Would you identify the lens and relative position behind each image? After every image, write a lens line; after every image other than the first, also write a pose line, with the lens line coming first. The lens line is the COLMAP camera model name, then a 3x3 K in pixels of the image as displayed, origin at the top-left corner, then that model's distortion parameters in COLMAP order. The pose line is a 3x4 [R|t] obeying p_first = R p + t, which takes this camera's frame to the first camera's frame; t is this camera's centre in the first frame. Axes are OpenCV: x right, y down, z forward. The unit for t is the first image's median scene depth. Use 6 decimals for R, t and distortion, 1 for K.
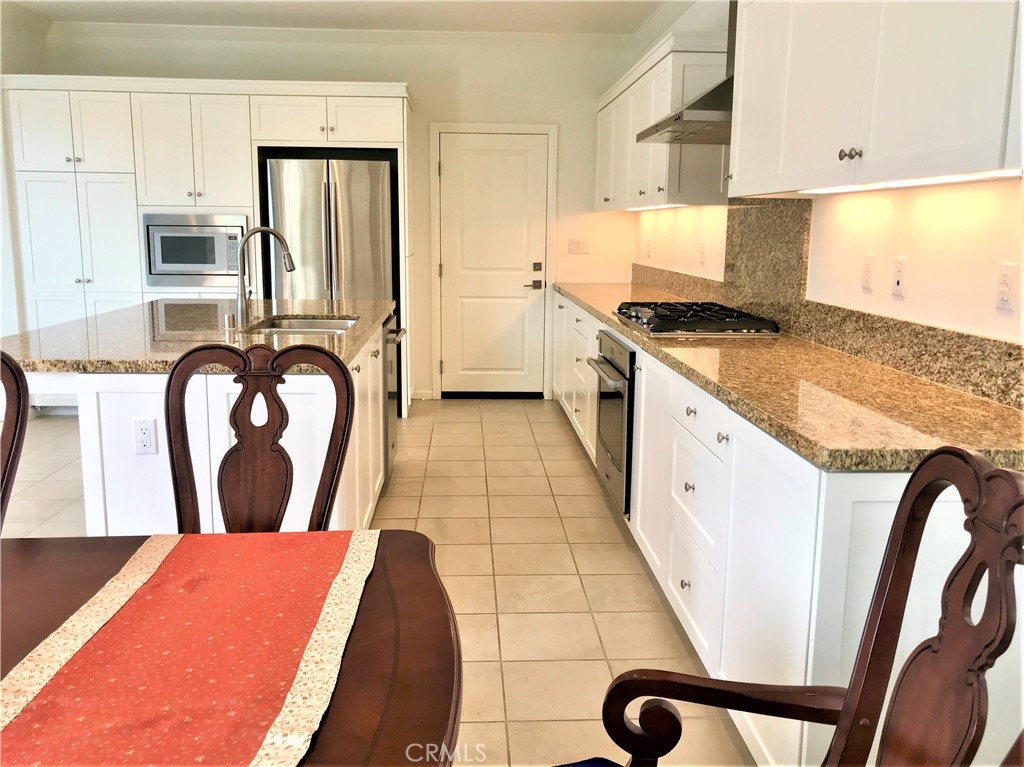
lens RADIAL K [[852.0, 0, 511.9], [0, 852.0, 382.7], [0, 0, 1]] dist [-0.001414, -0.000493]
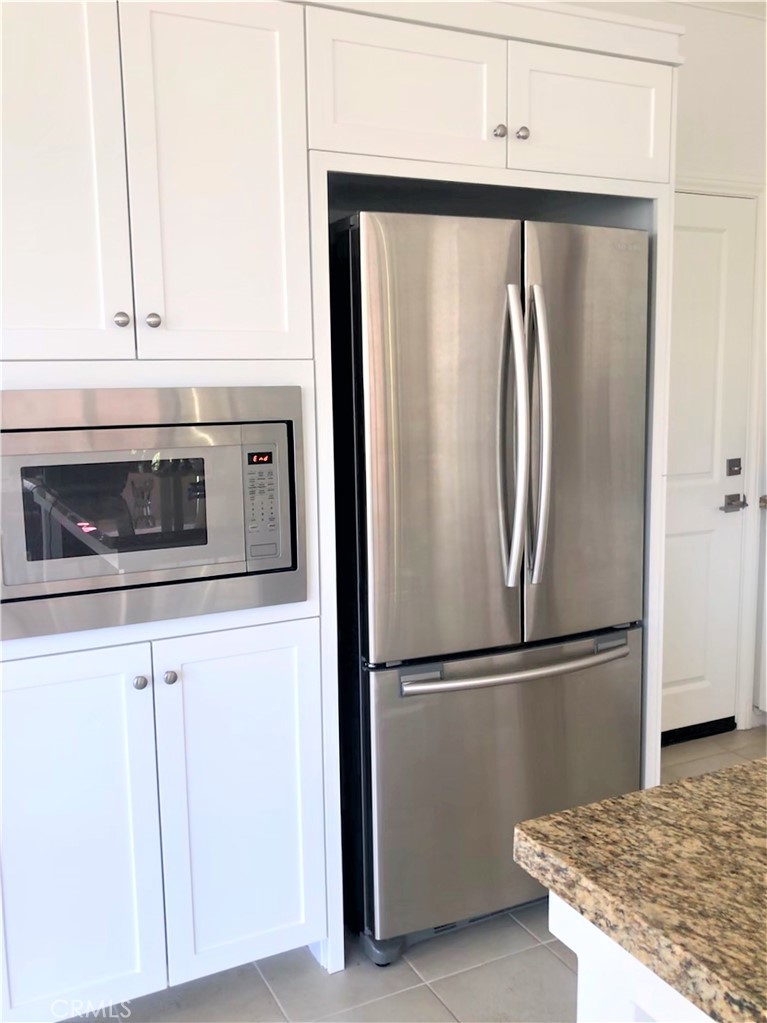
lens RADIAL K [[982.1, 0, 383.8], [0, 982.1, 510.5], [0, 0, 1]] dist [-0.003235, 0.000000]
pose [[0.912964, -0.081034, 0.399914, -0.435680], [0.091256, 0.995806, -0.006549, -0.145452], [-0.397706, 0.042473, 0.916529, 0.656501]]
